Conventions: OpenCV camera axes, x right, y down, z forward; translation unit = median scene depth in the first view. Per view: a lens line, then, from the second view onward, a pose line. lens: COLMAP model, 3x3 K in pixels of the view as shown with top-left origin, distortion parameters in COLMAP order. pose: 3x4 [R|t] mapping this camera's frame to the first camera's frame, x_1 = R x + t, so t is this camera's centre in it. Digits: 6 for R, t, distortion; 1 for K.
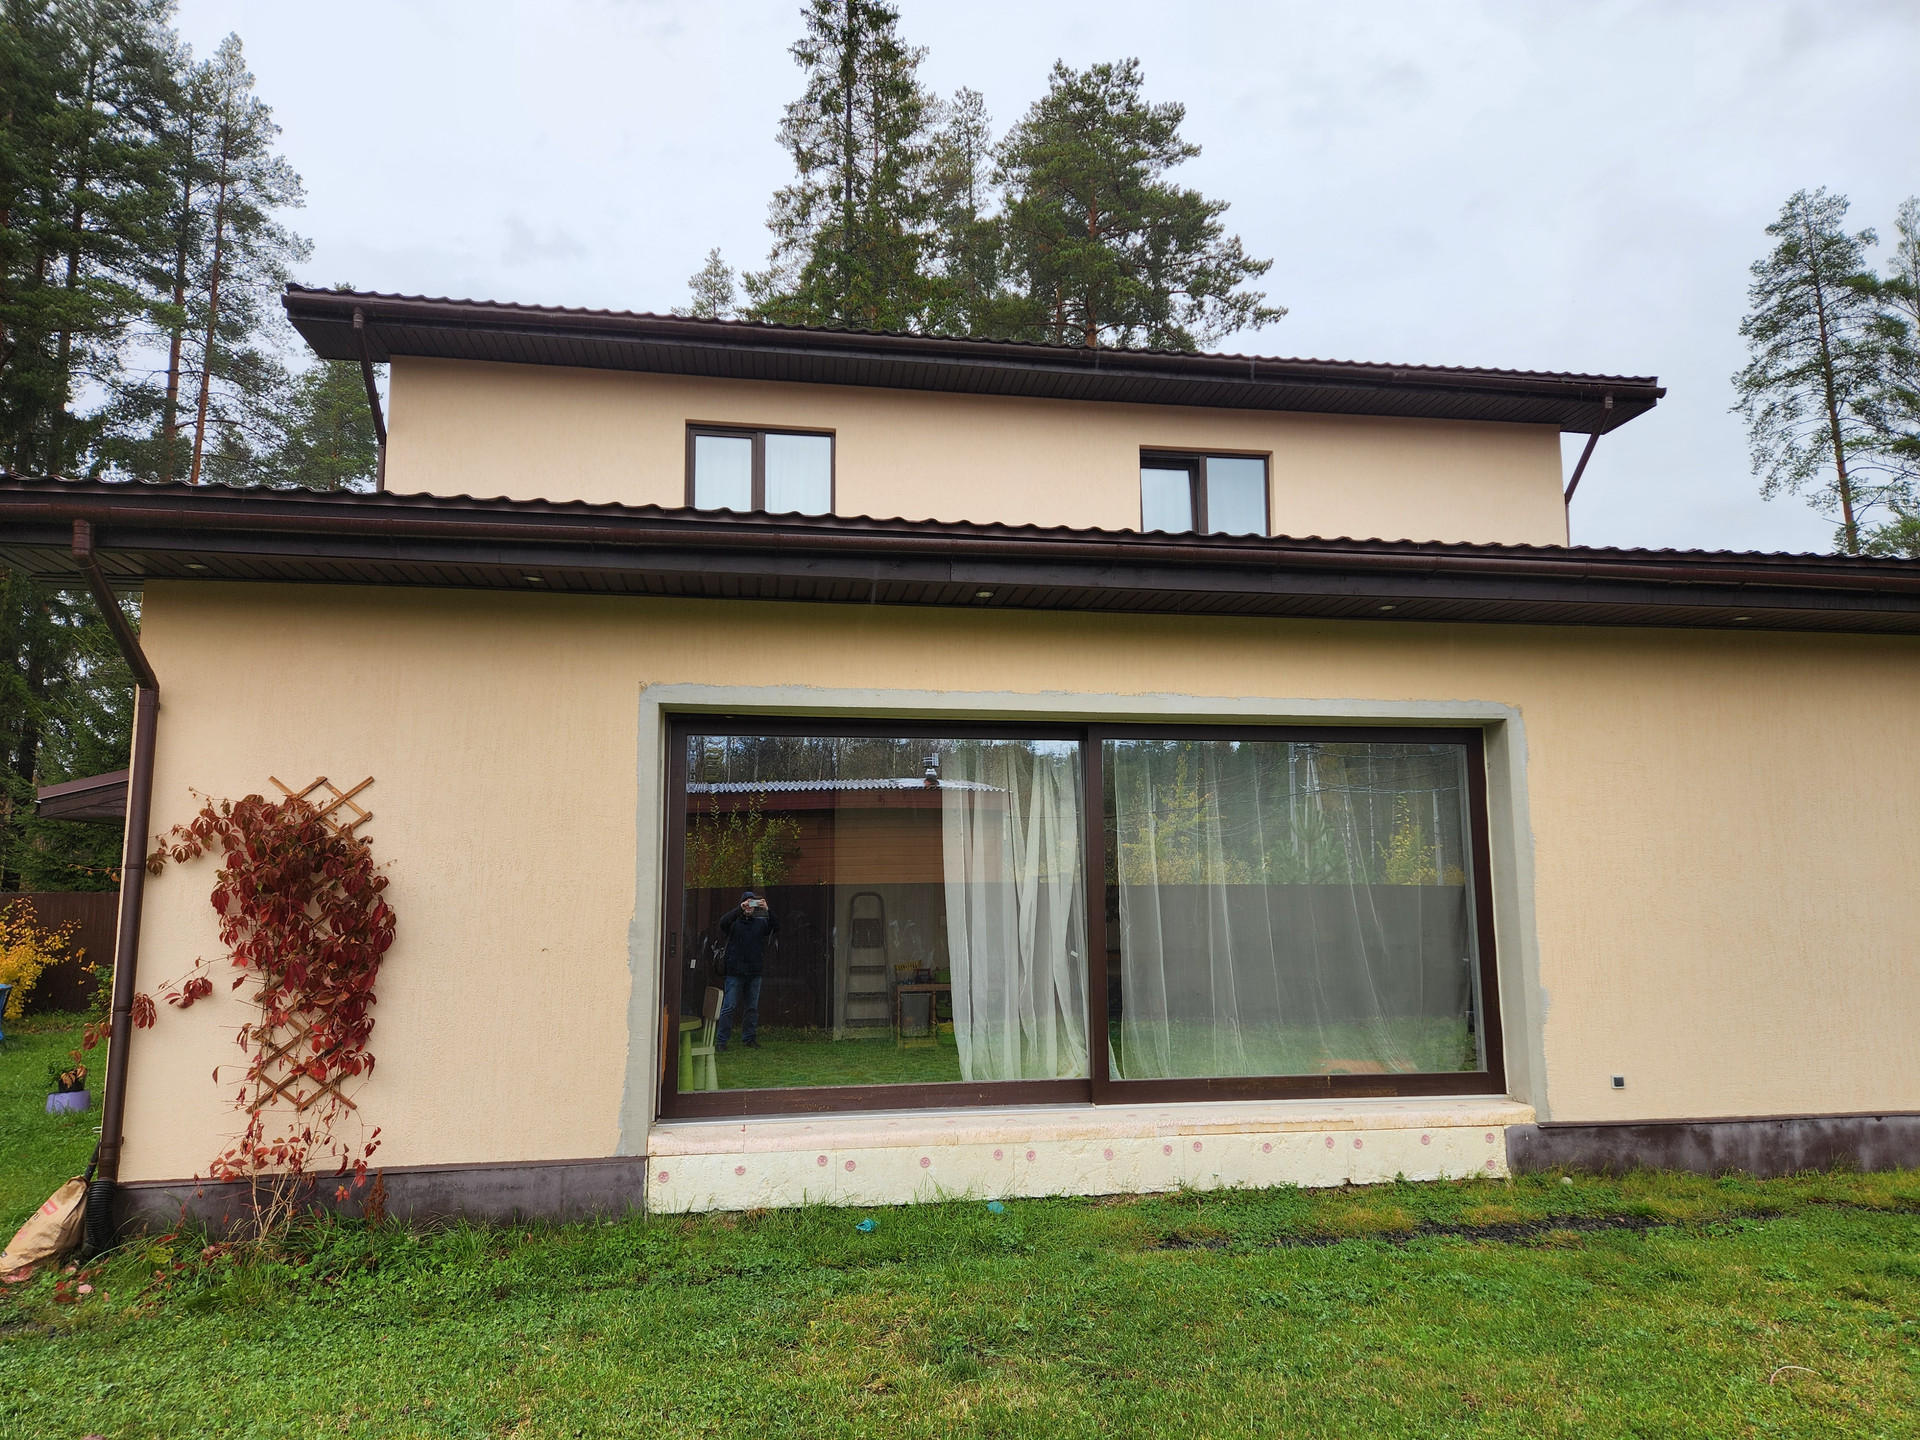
lens RADIAL K [[1268.3, 0, 953.7], [0, 1268.3, 726.2], [0, 0, 1]] dist [0.076239, -0.061583]
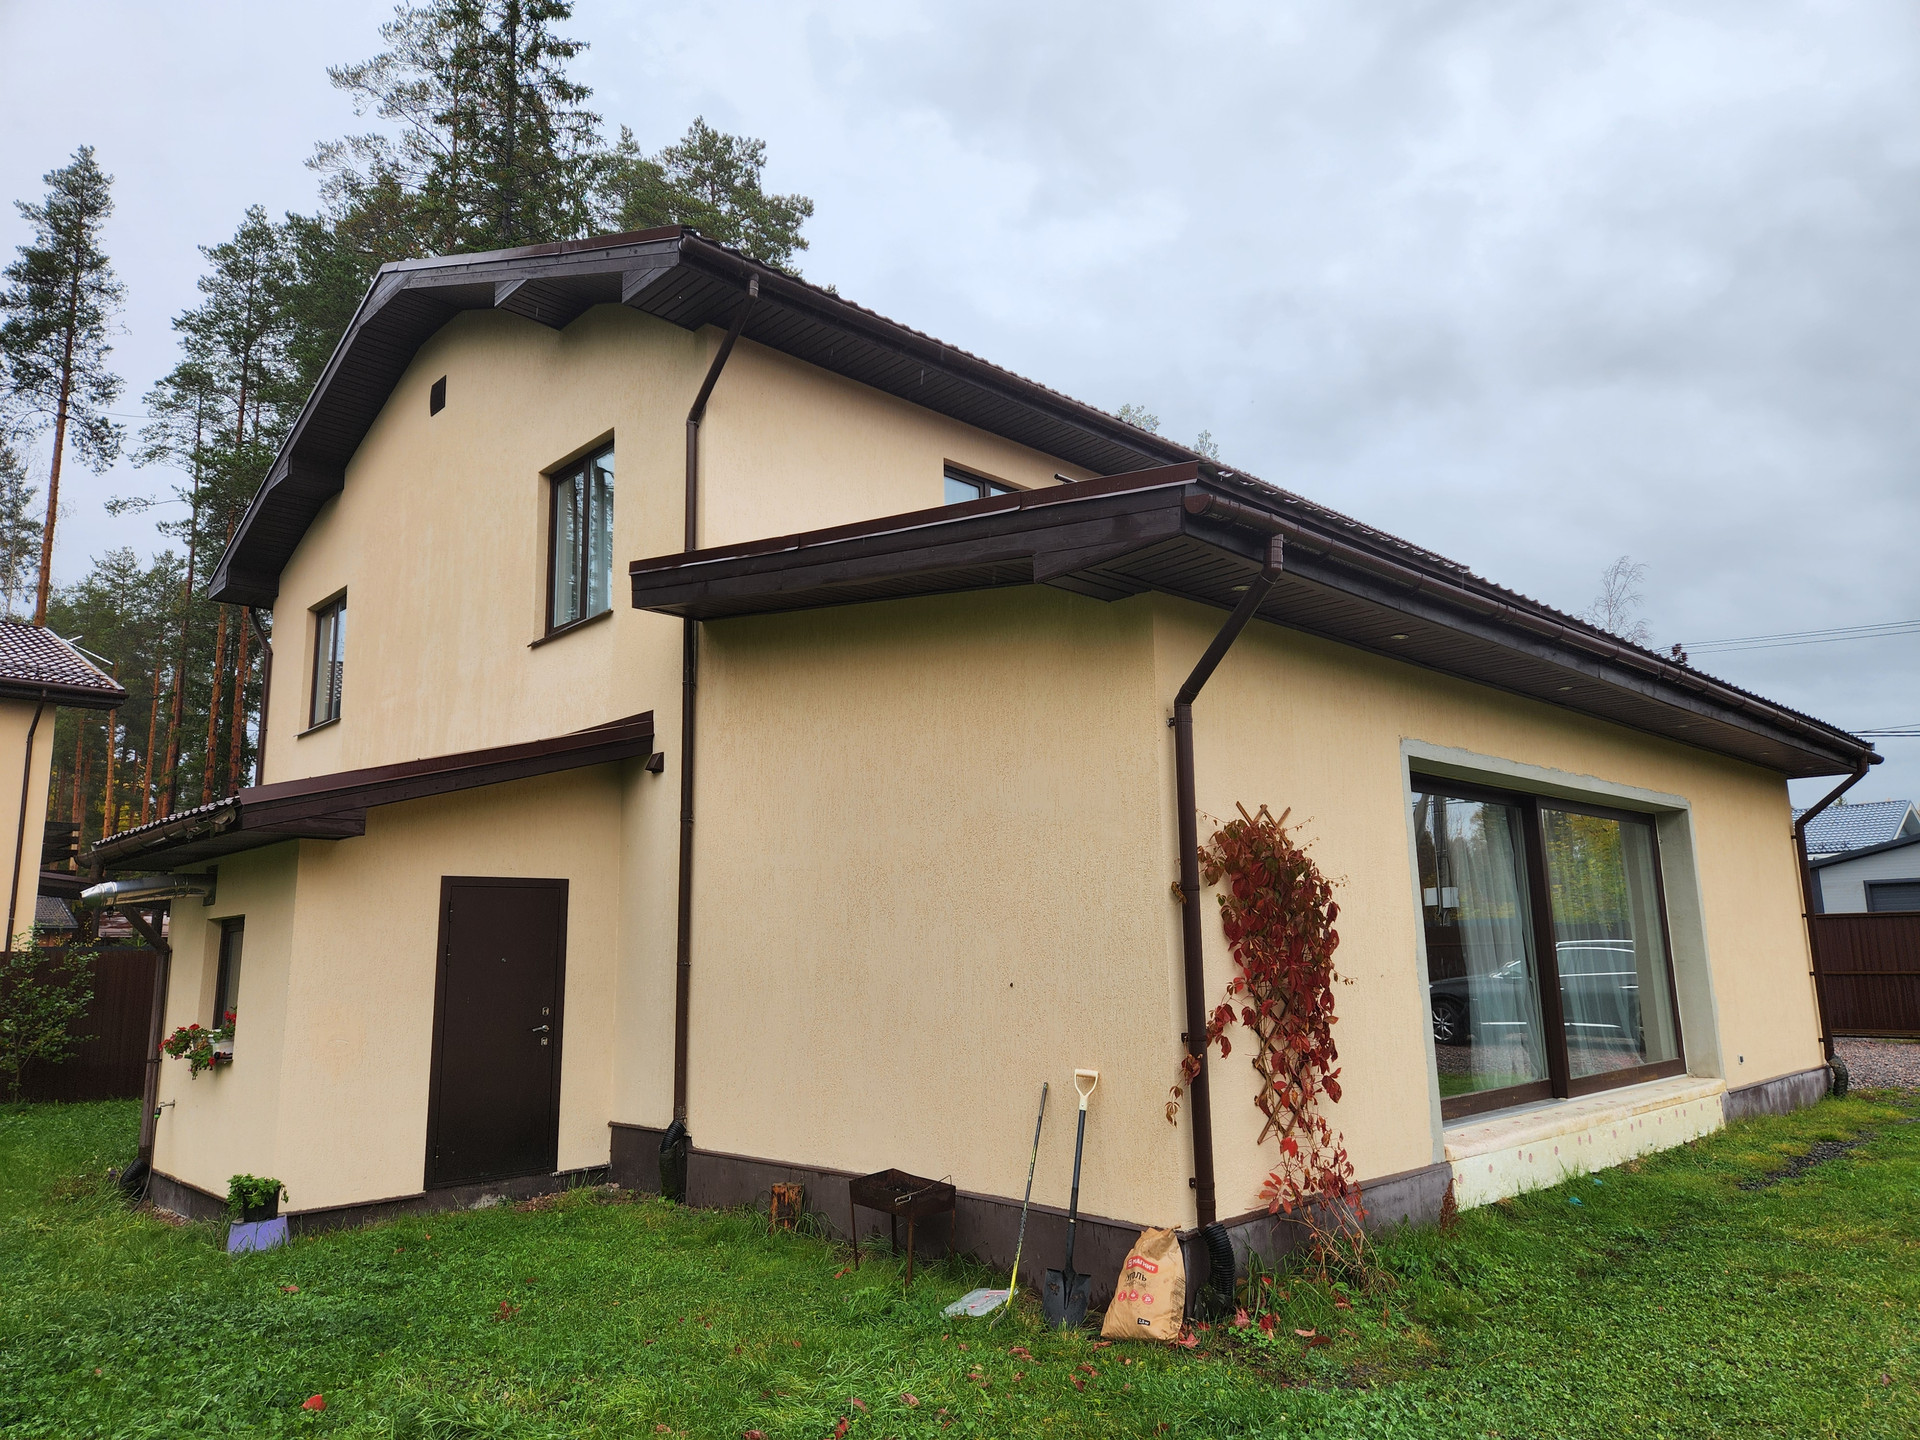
lens RADIAL K [[1268.3, 0, 953.7], [0, 1268.3, 726.2], [0, 0, 1]] dist [0.076239, -0.061583]
pose [[0.826277, 0.091643, 0.555759, -1.173178], [-0.063774, 0.995552, -0.069348, 0.060465], [-0.559642, 0.021858, 0.828446, 0.287859]]
